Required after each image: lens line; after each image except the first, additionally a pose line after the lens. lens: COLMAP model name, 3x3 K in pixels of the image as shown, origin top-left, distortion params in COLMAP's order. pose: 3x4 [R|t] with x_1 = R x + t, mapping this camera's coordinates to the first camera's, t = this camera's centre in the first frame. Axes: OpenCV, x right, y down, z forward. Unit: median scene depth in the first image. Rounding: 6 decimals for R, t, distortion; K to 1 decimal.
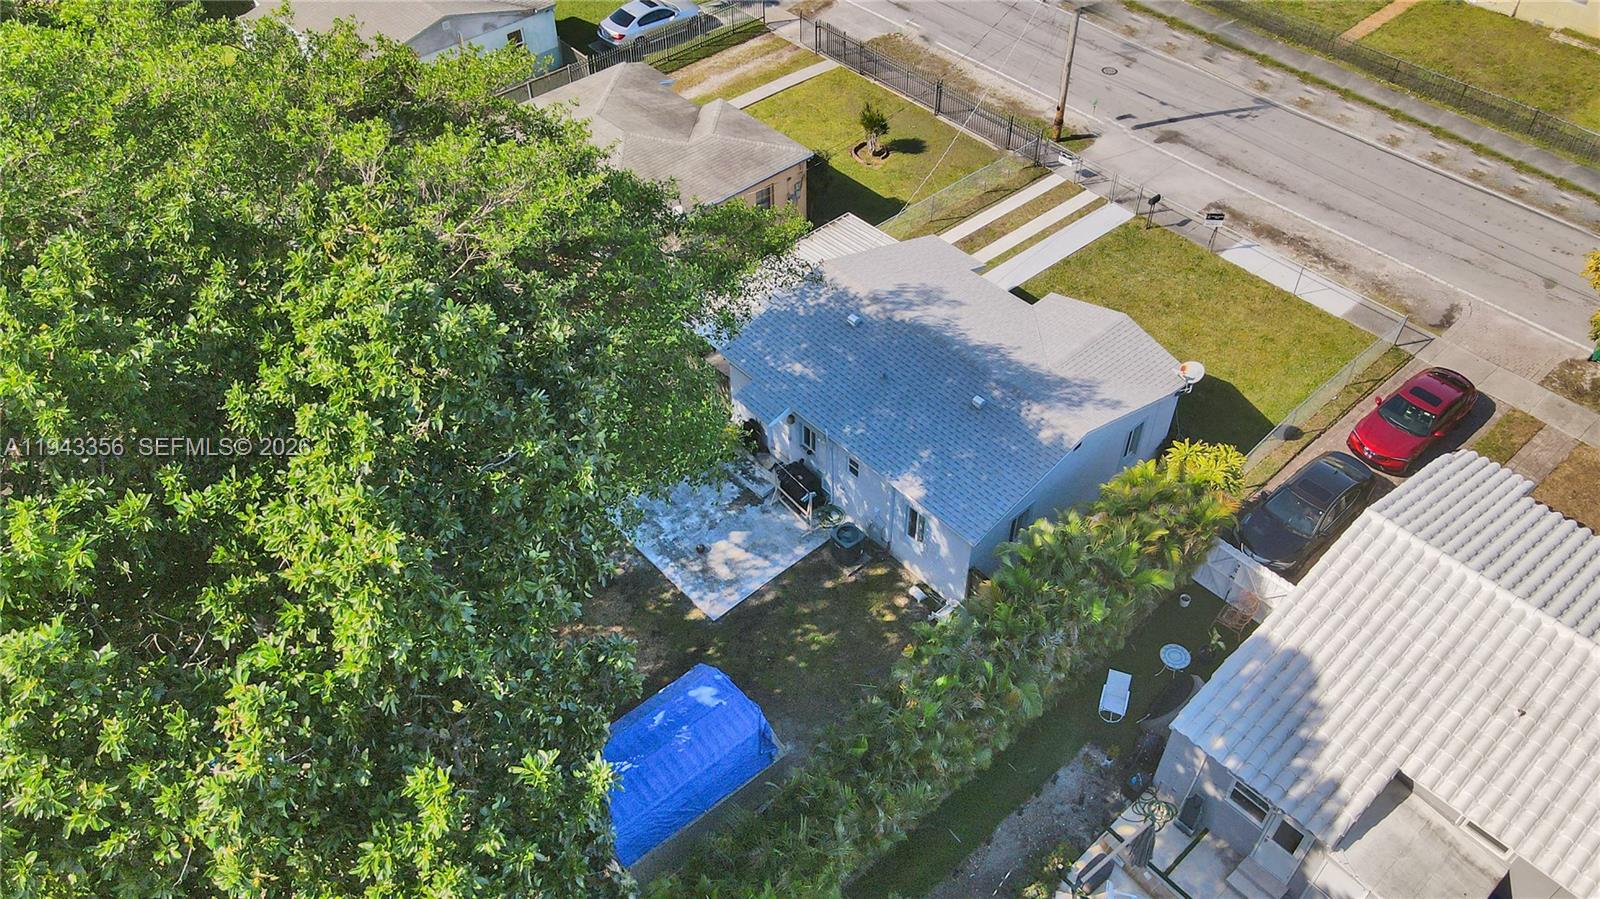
lens RADIAL K [[1233.9, 0, 802.6], [0, 1233.9, 429.6], [0, 0, 1]] dist [-0.001247, 0.058488]
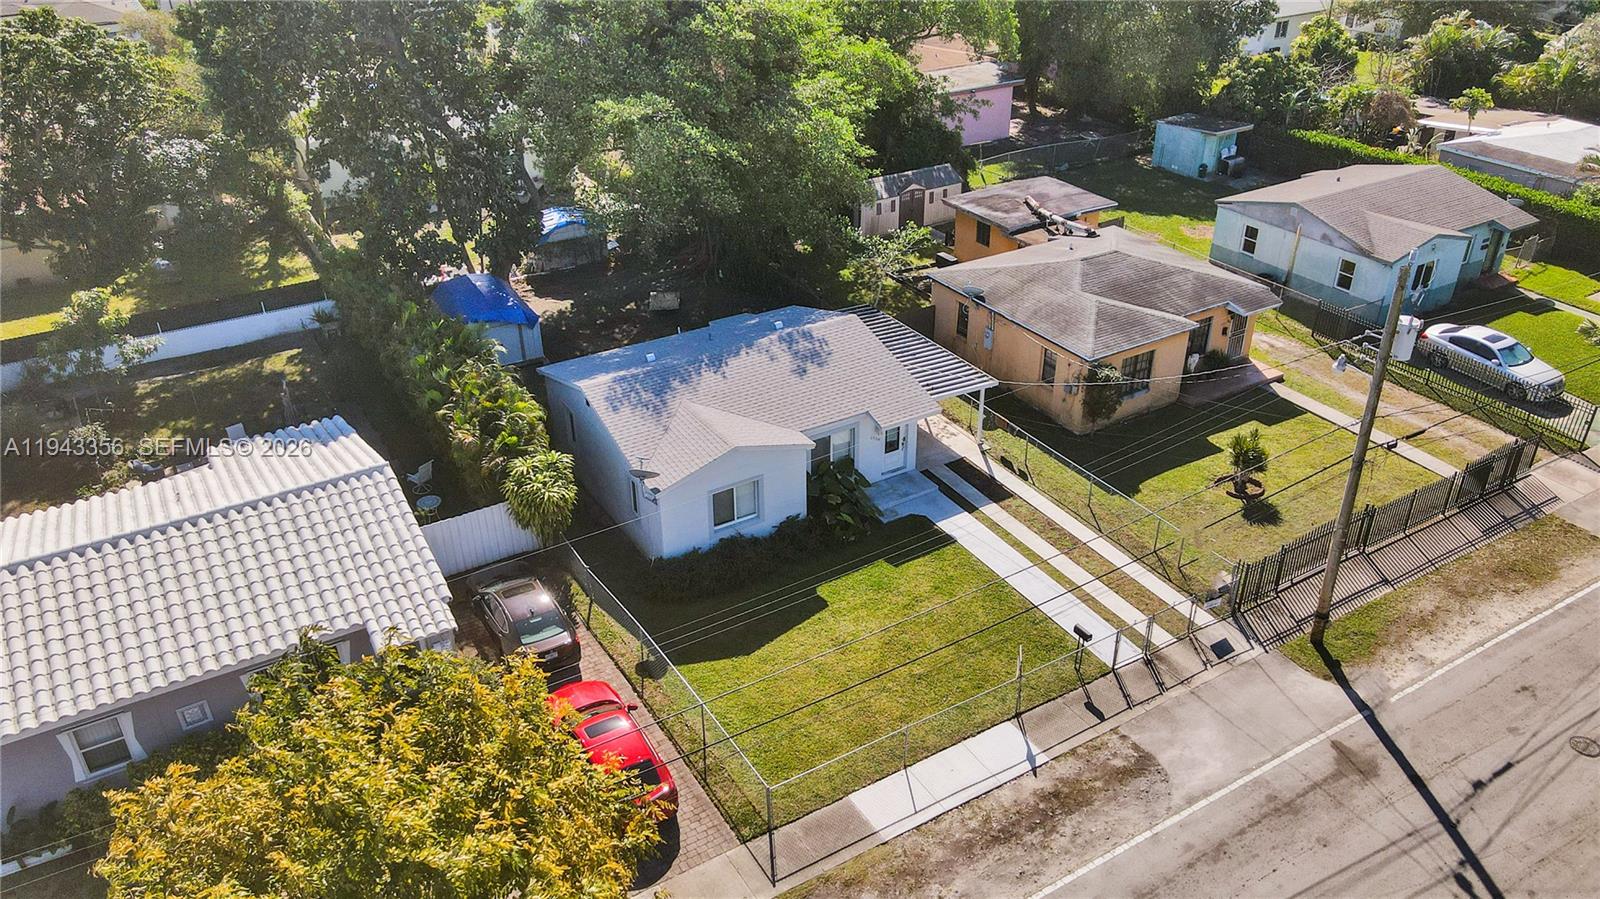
lens RADIAL K [[1191.0, 0, 800.0], [0, 1191.0, 449.5], [0, 0, 1]] dist [0.004216, 0.037073]
pose [[-0.196814, 0.496447, -0.845461, 0.812685], [-0.674593, 0.557190, 0.484214, -0.449301], [0.711469, 0.665643, 0.225237, 0.638865]]
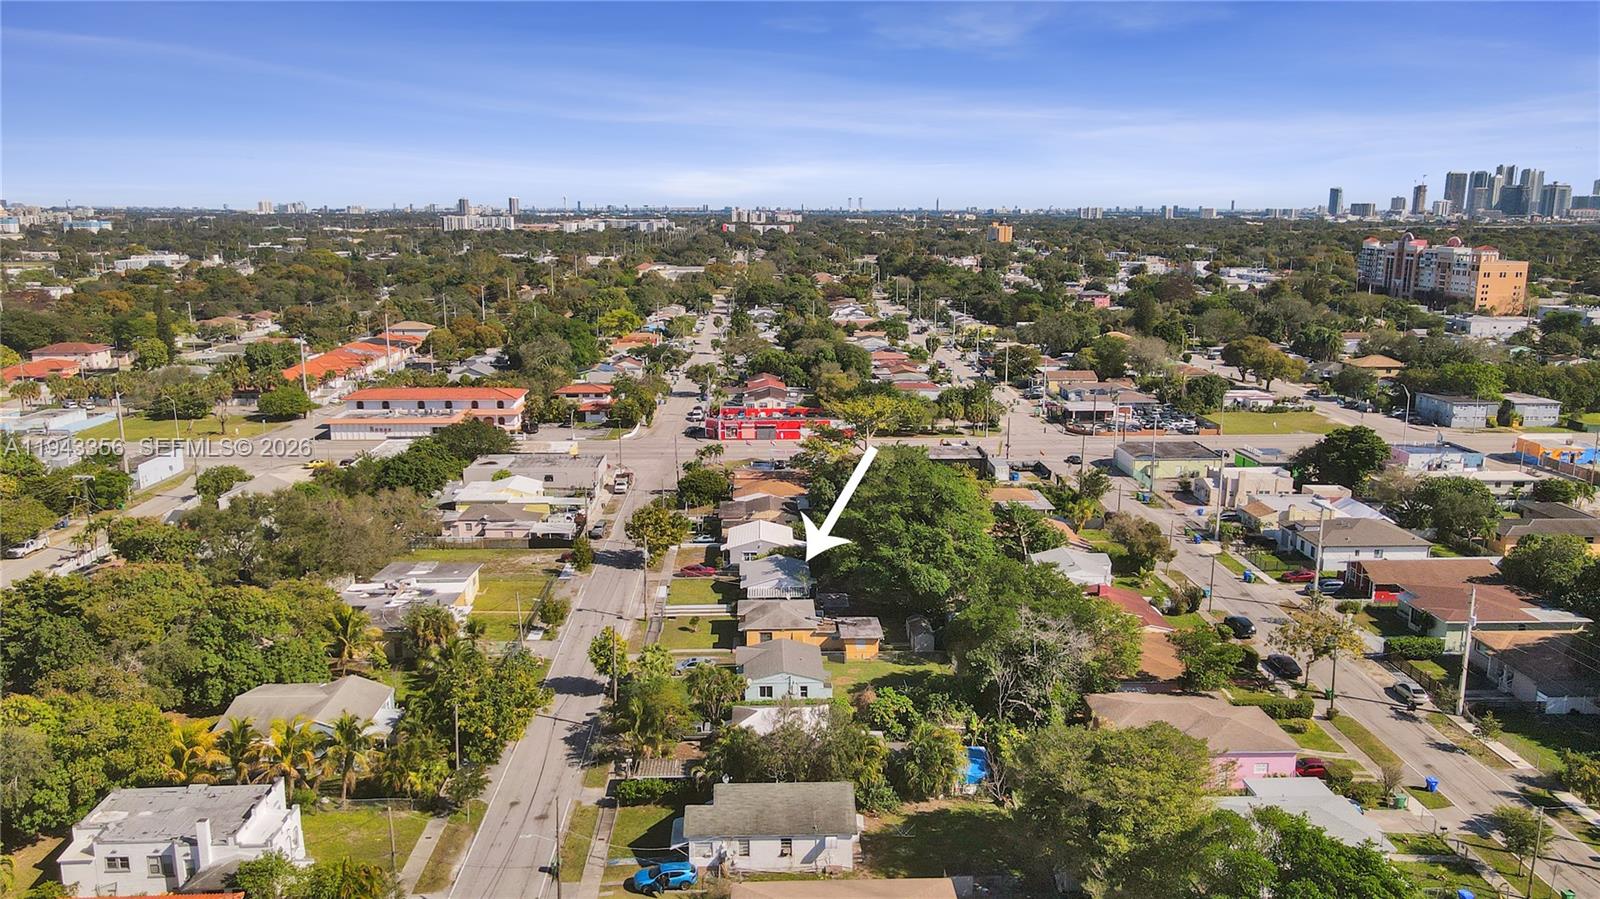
lens RADIAL K [[1191.0, 0, 800.0], [0, 1191.0, 449.5], [0, 0, 1]] dist [0.004216, 0.037073]
pose [[-0.765662, -0.122366, 0.631496, -2.080677], [0.451487, 0.597042, 0.663099, -2.489053], [-0.458170, 0.792822, -0.401886, 1.826232]]
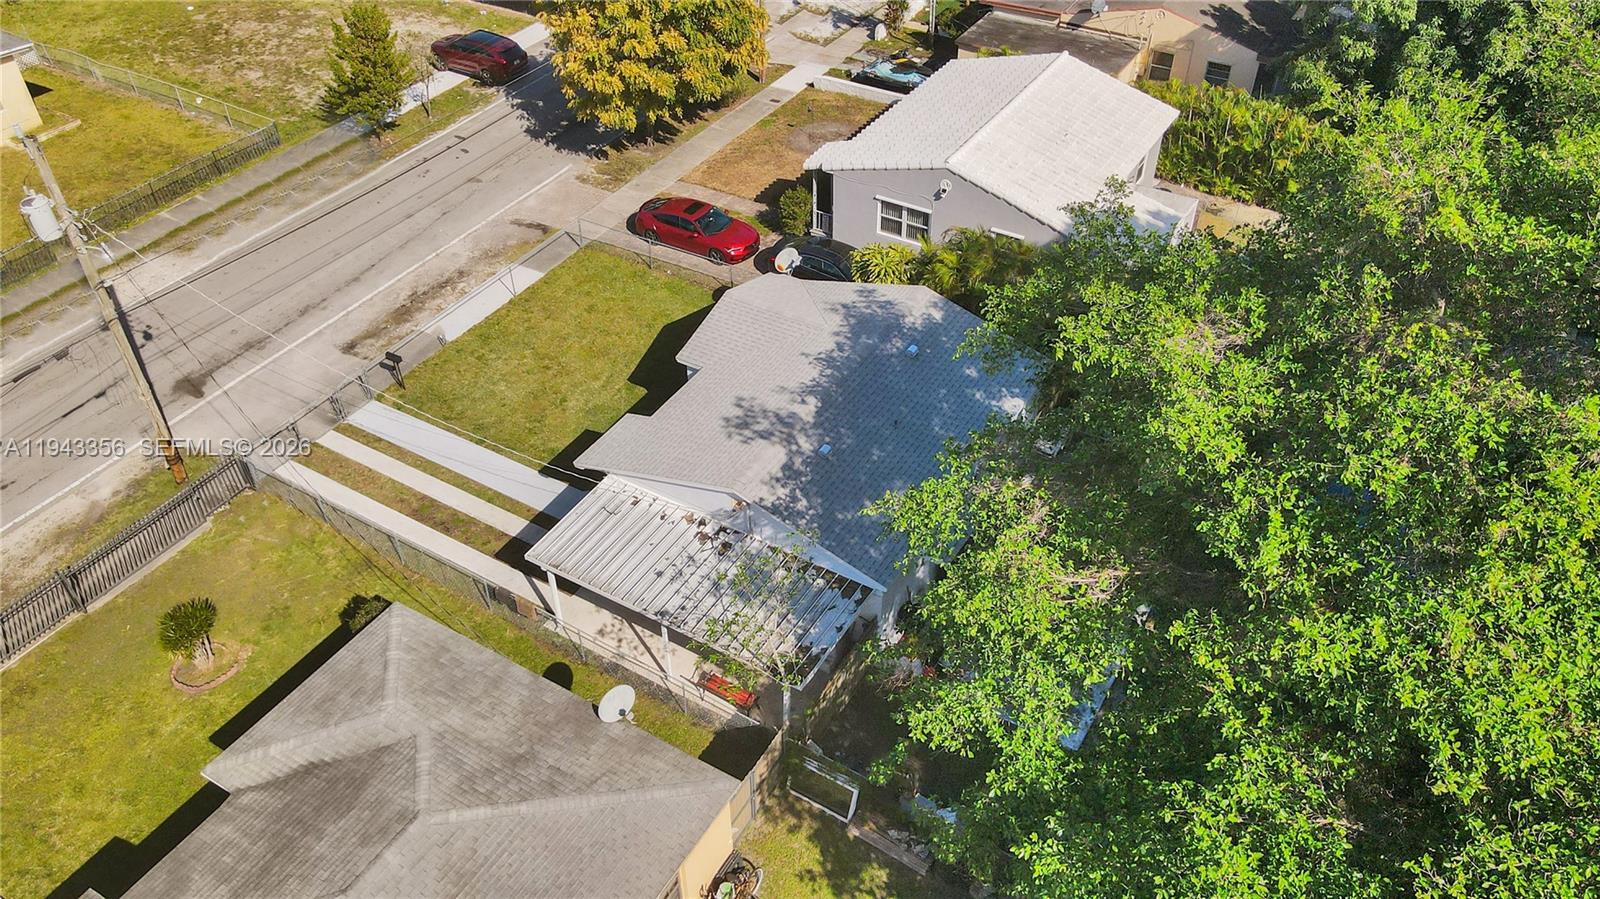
lens RADIAL K [[1233.9, 0, 802.6], [0, 1233.9, 429.6], [0, 0, 1]] dist [-0.001247, 0.058488]
pose [[-0.292775, -0.604405, 0.740930, -0.439018], [0.670223, 0.422947, 0.609849, -0.477237], [-0.681970, 0.675137, 0.281258, 0.584017]]
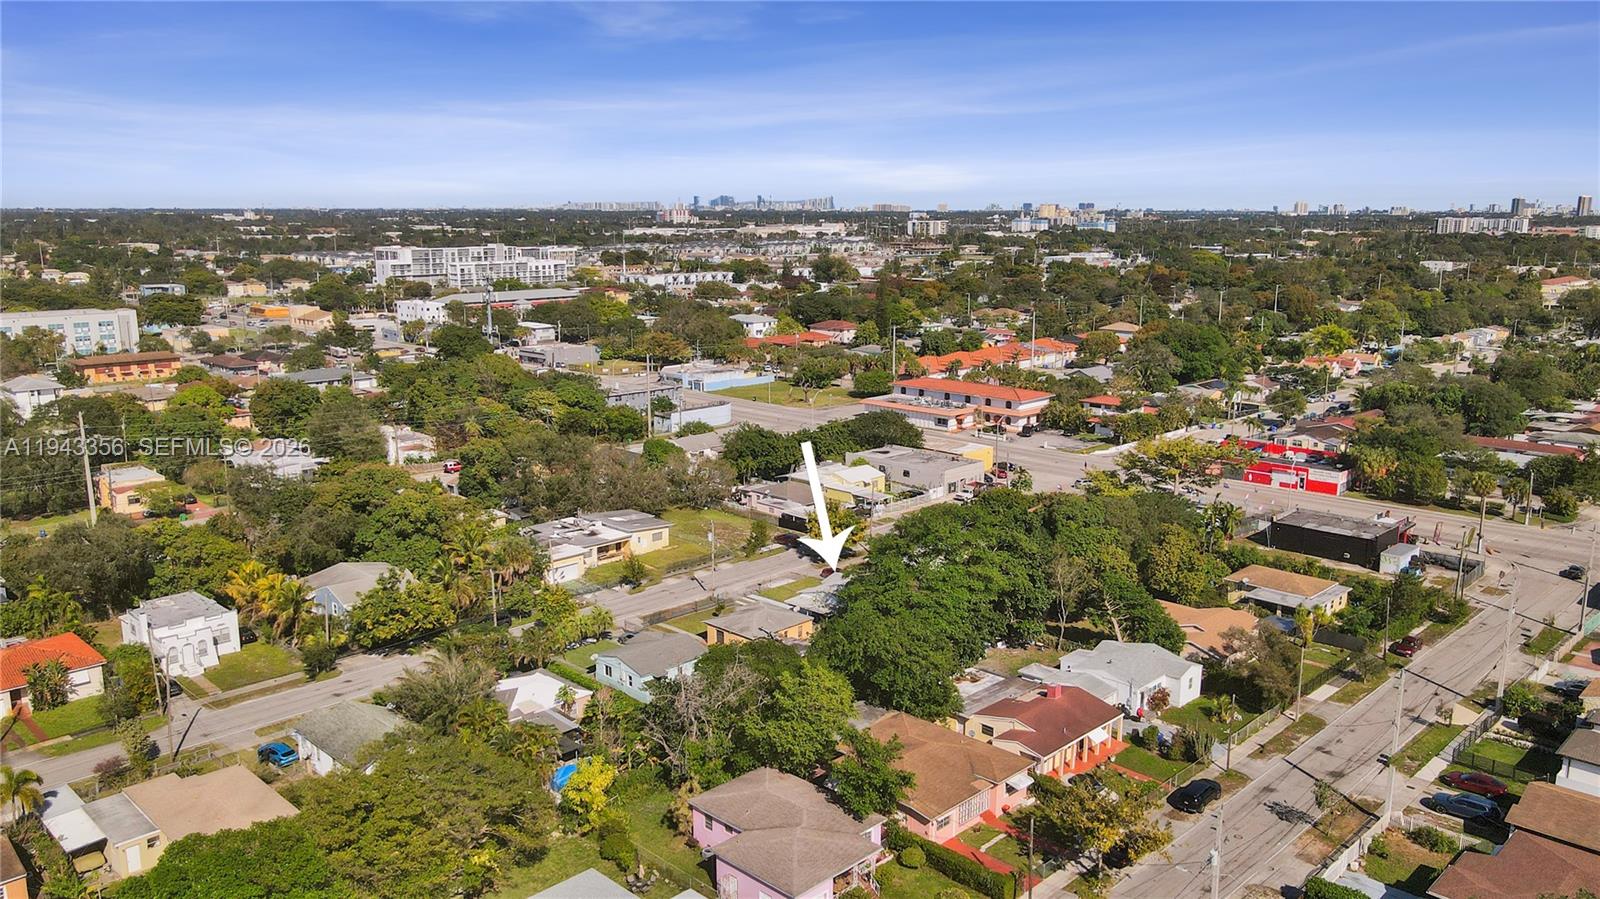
lens RADIAL K [[1233.9, 0, 802.6], [0, 1233.9, 429.6], [0, 0, 1]] dist [-0.001247, 0.058488]
pose [[-0.062183, -0.171334, 0.983249, -3.138061], [0.693177, 0.701378, 0.166056, -0.995209], [-0.718080, 0.691891, 0.075151, 0.303416]]
